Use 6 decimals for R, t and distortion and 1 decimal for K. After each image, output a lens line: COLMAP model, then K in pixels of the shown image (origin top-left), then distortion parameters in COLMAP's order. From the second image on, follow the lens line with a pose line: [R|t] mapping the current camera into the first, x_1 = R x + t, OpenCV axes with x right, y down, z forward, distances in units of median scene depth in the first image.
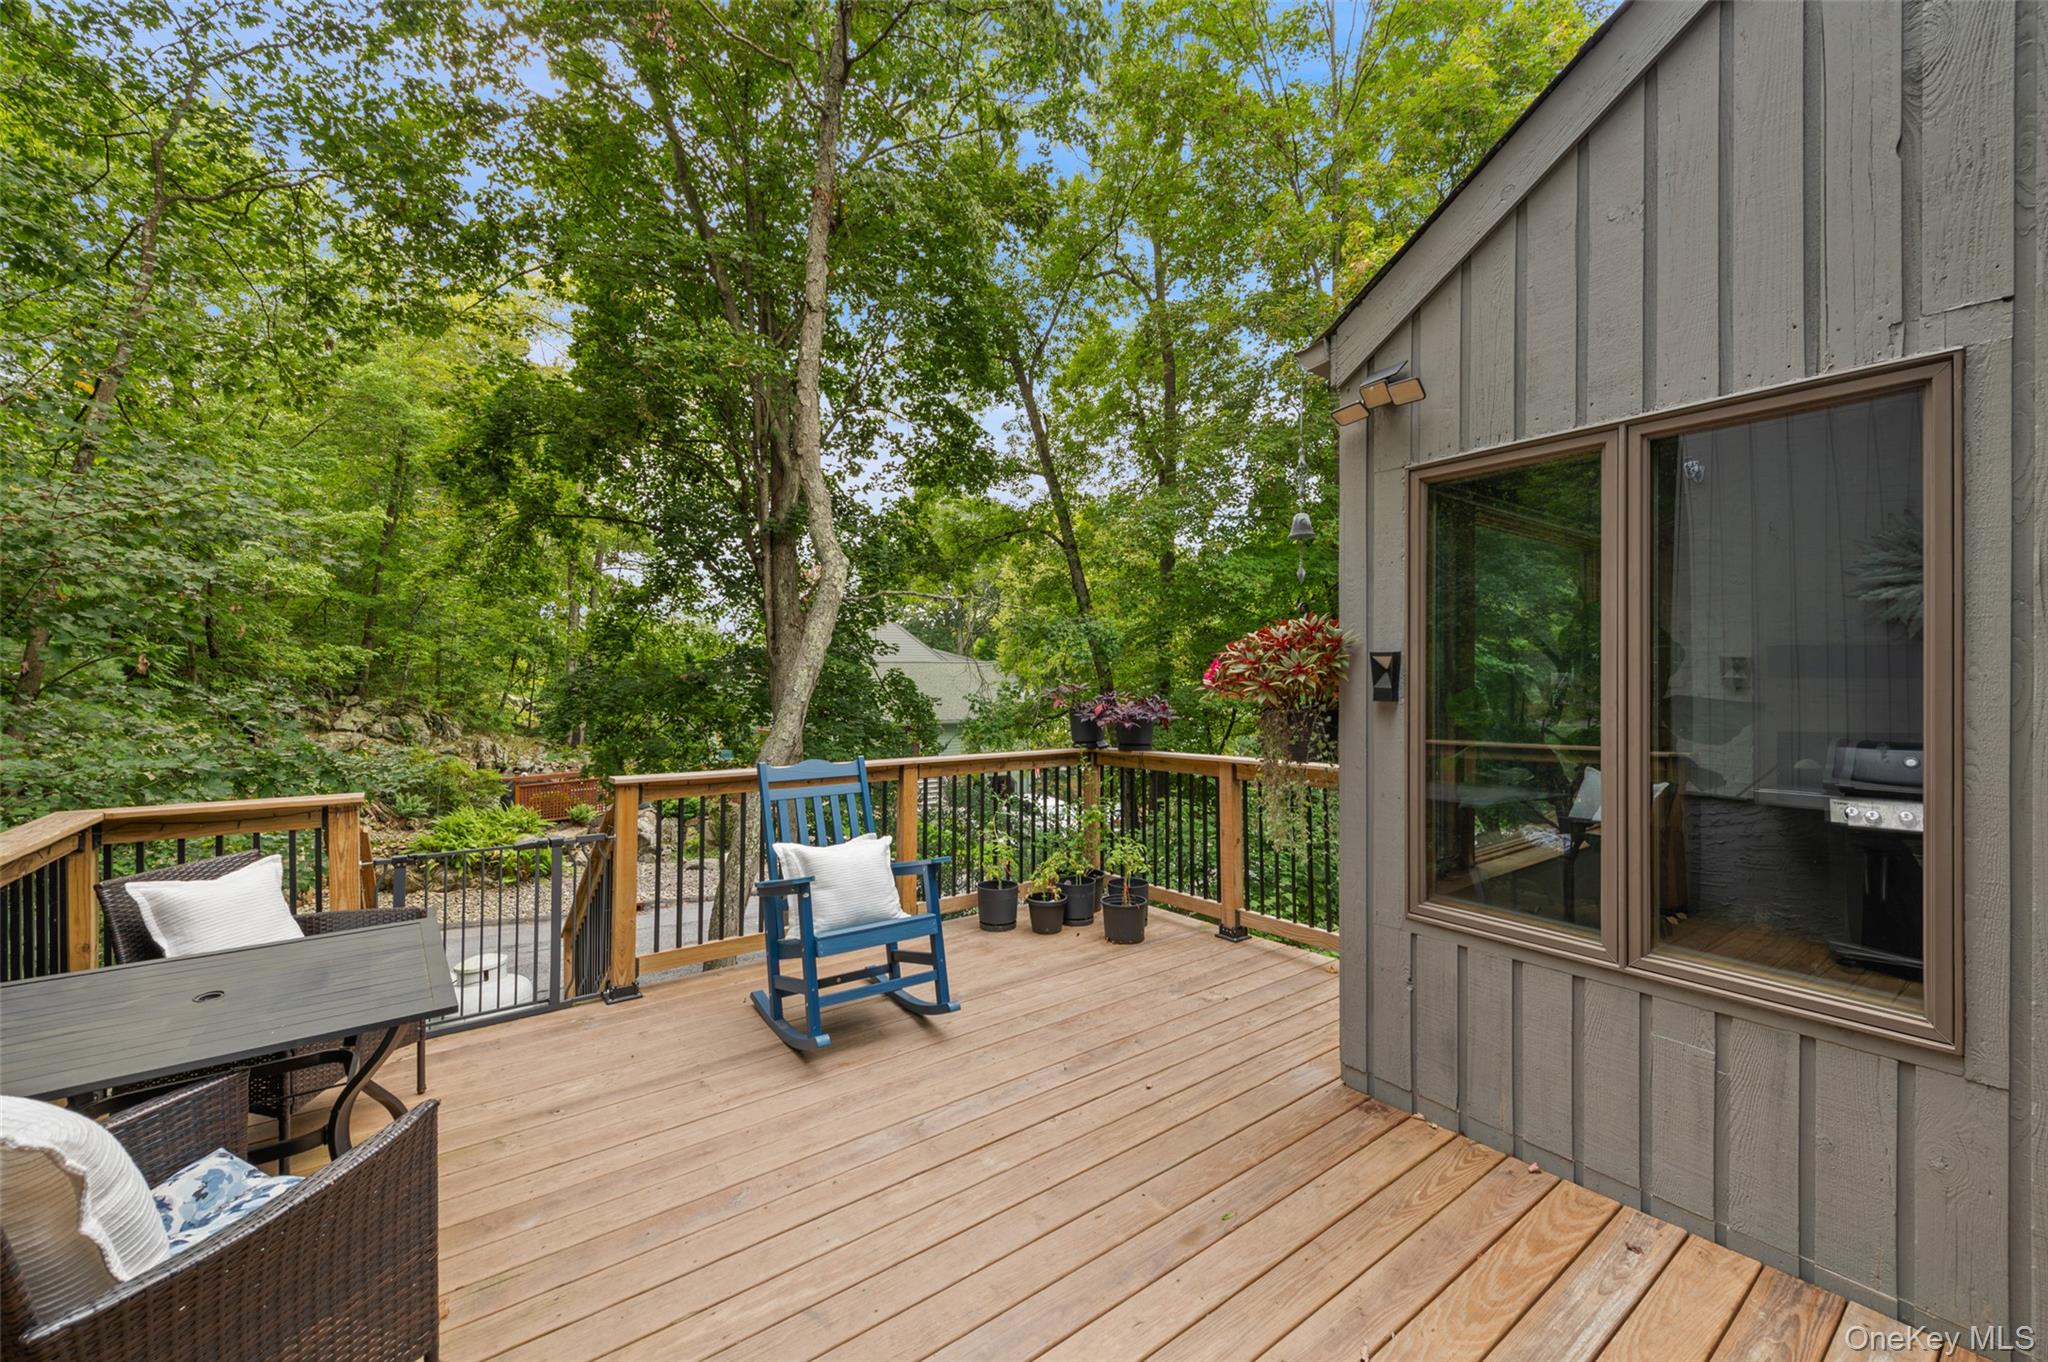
lens RADIAL K [[799.5, 0, 1033.8], [0, 799.5, 676.9], [0, 0, 1]] dist [0.012372, -0.003778]
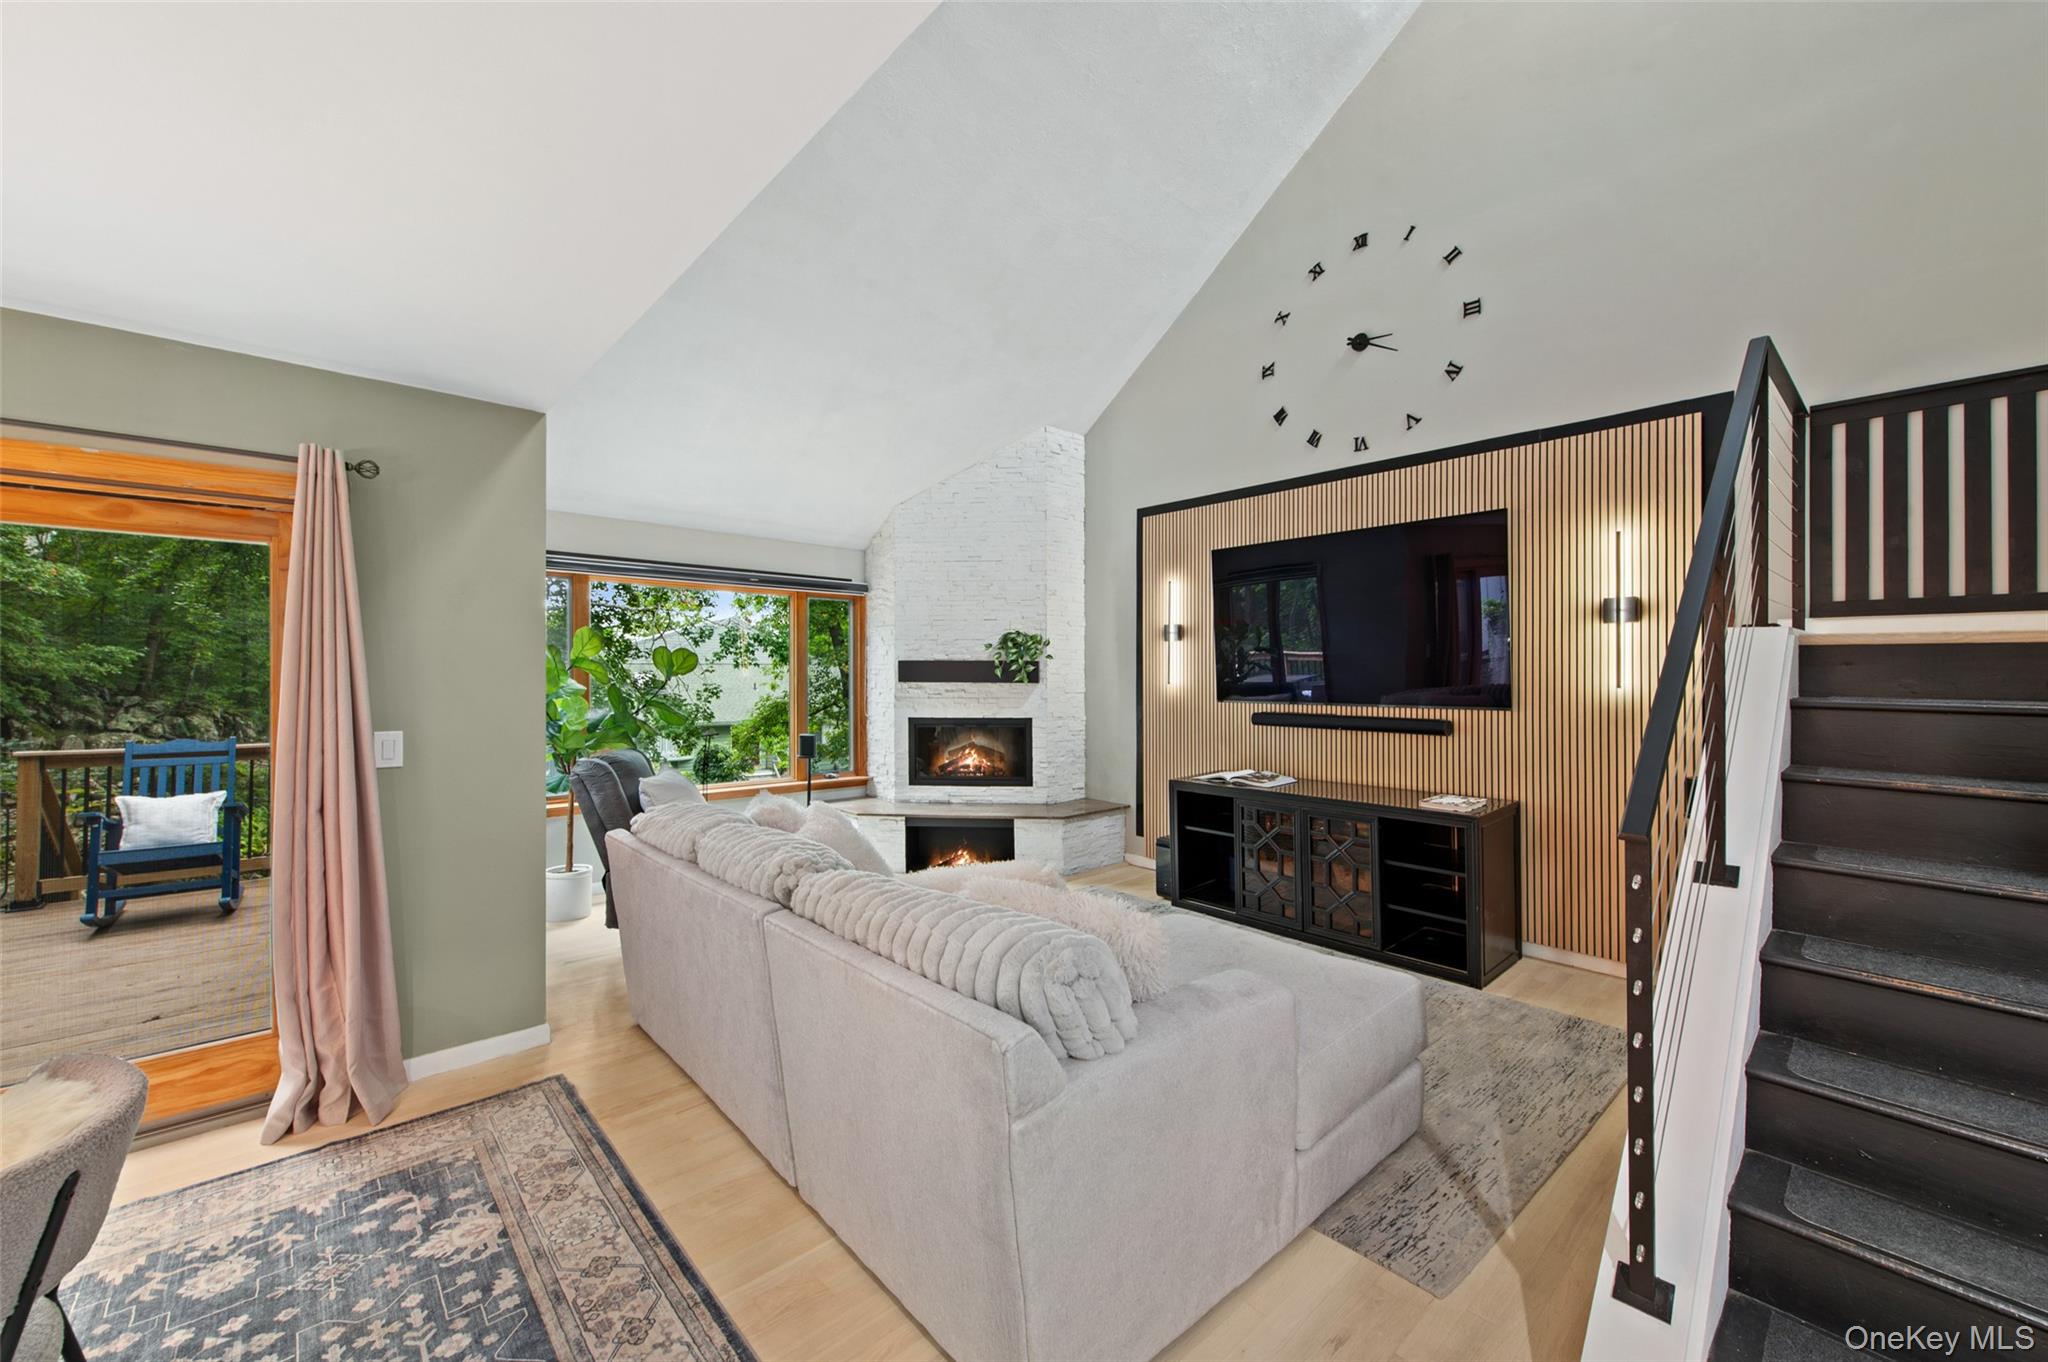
lens RADIAL K [[799.5, 0, 1019.6], [0, 799.5, 677.3], [0, 0, 1]] dist [0.012372, -0.003778]
pose [[0.996605, 0.002432, 0.082297, 0.269437], [-0.002344, 0.999997, -0.001165, -0.001817], [-0.082300, 0.000968, 0.996607, -0.132453]]
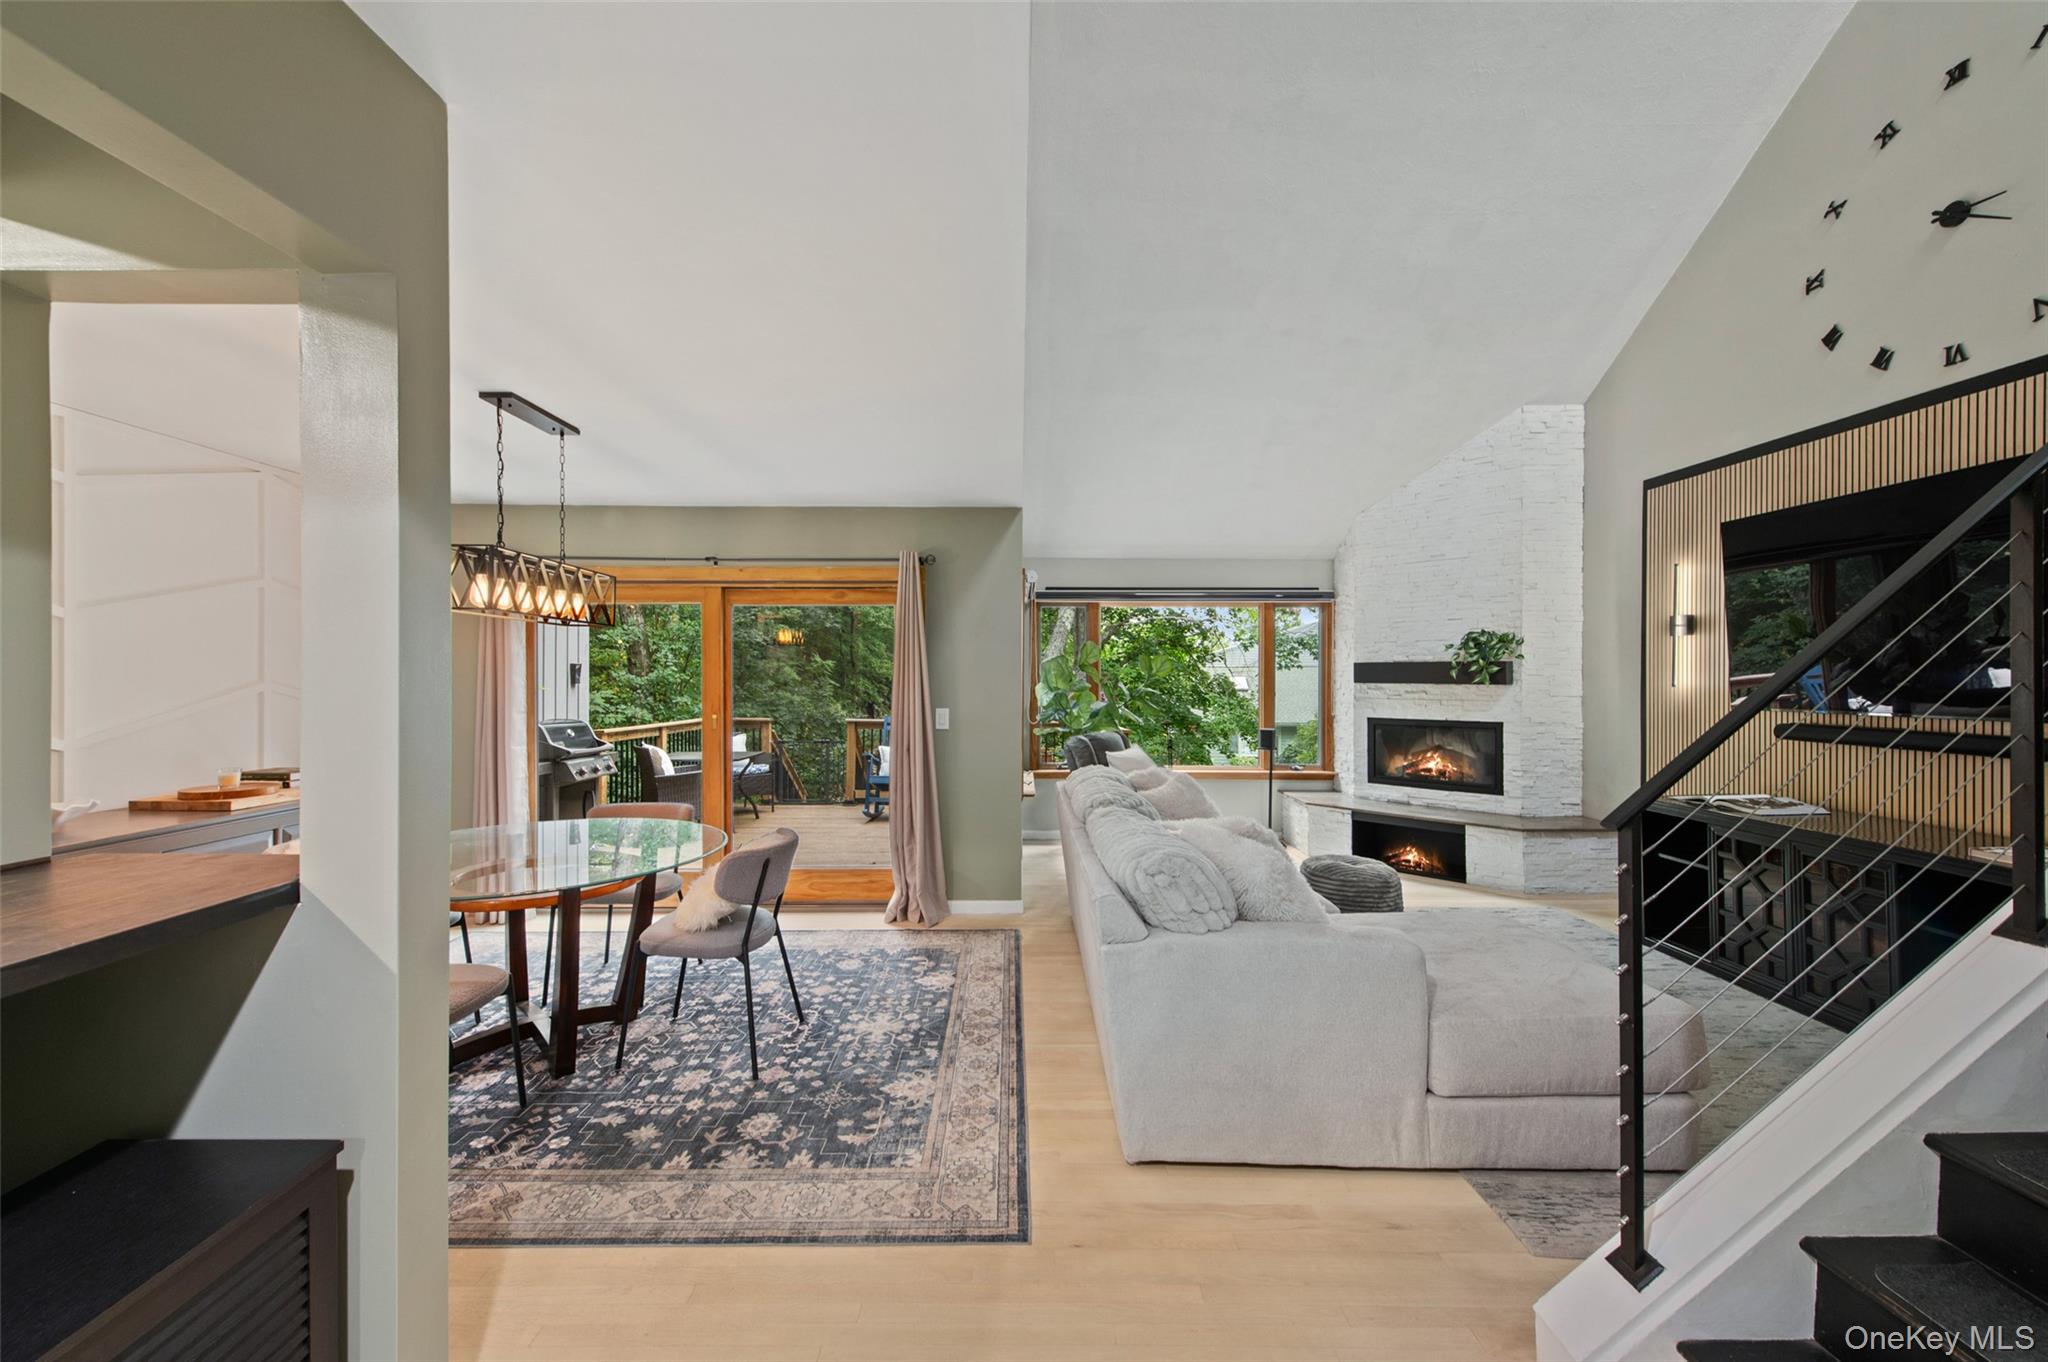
lens RADIAL K [[799.5, 0, 1016.3], [0, 799.5, 679.3], [0, 0, 1]] dist [0.012372, -0.003778]
pose [[0.796959, 0.004788, -0.604015, 0.352920], [-0.005574, 0.999984, 0.000572, -0.001005], [0.604008, 0.002911, 0.796973, -0.170319]]
